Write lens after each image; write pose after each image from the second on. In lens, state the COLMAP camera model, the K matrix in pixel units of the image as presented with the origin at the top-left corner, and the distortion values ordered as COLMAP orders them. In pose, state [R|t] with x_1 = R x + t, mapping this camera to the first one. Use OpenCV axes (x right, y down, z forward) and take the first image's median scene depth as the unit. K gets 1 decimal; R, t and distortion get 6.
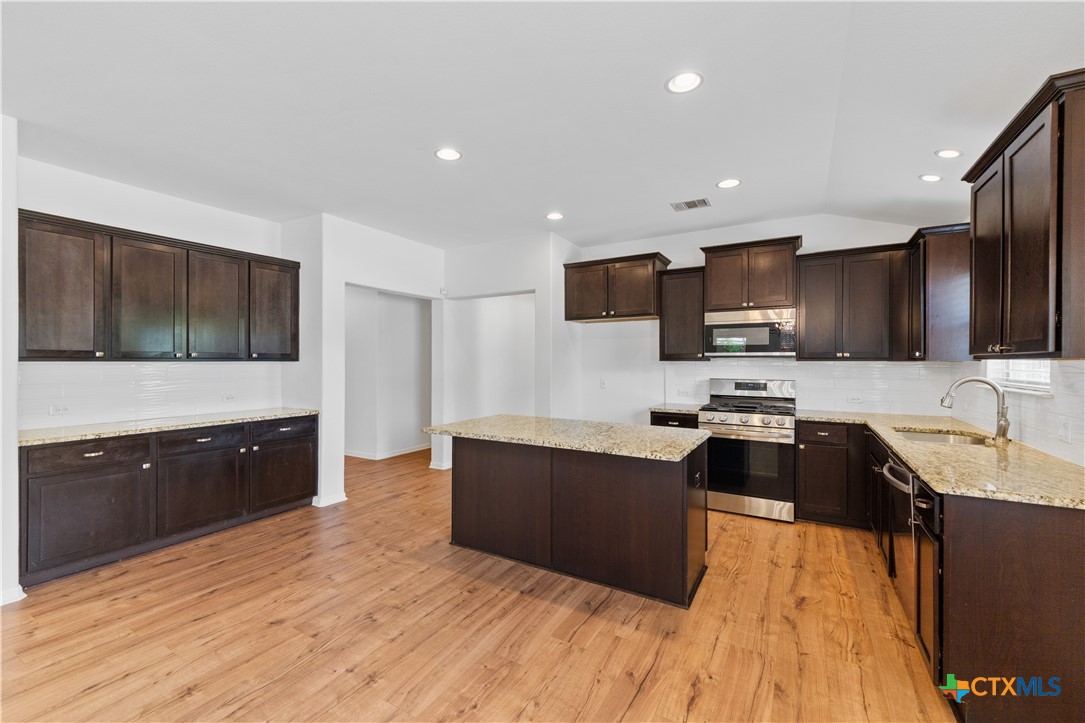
lens RADIAL K [[446.3, 0, 536.5], [0, 446.3, 366.8], [0, 0, 1]] dist [0.009138, -0.002385]
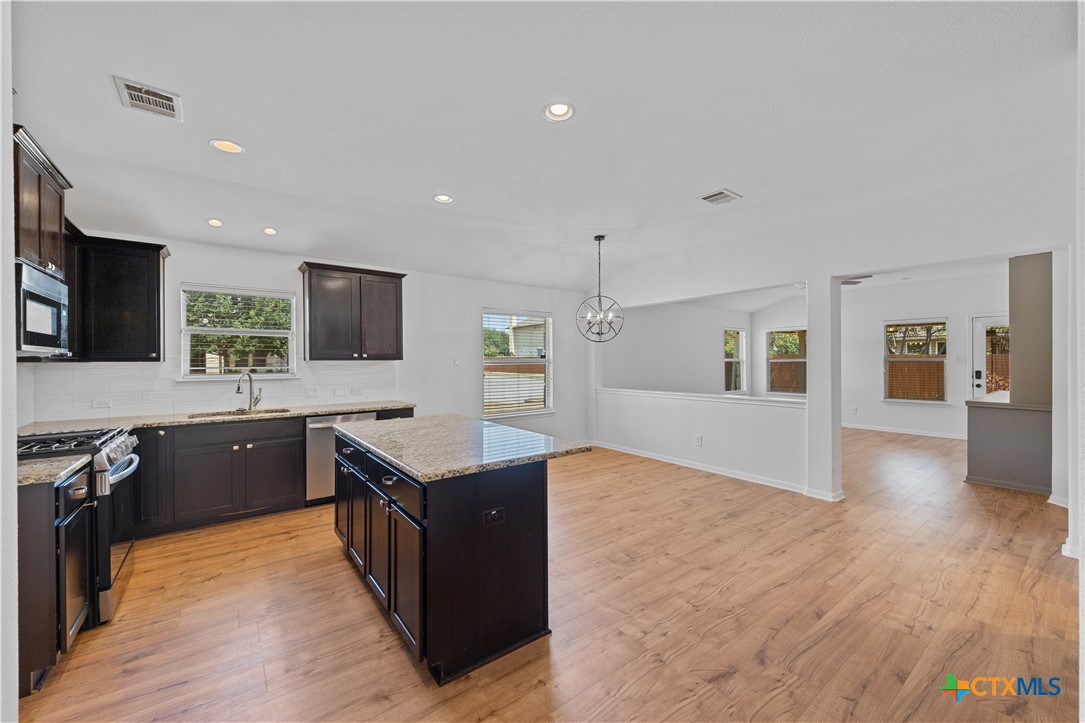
lens RADIAL K [[420.5, 0, 538.5], [0, 420.5, 362.7], [0, 0, 1]] dist [0.008819, -0.001887]
pose [[-0.923842, 0.000765, 0.382774, -0.516310], [0.008539, 0.999790, 0.018611, -0.025221], [-0.382680, 0.020462, -0.923655, 1.942781]]
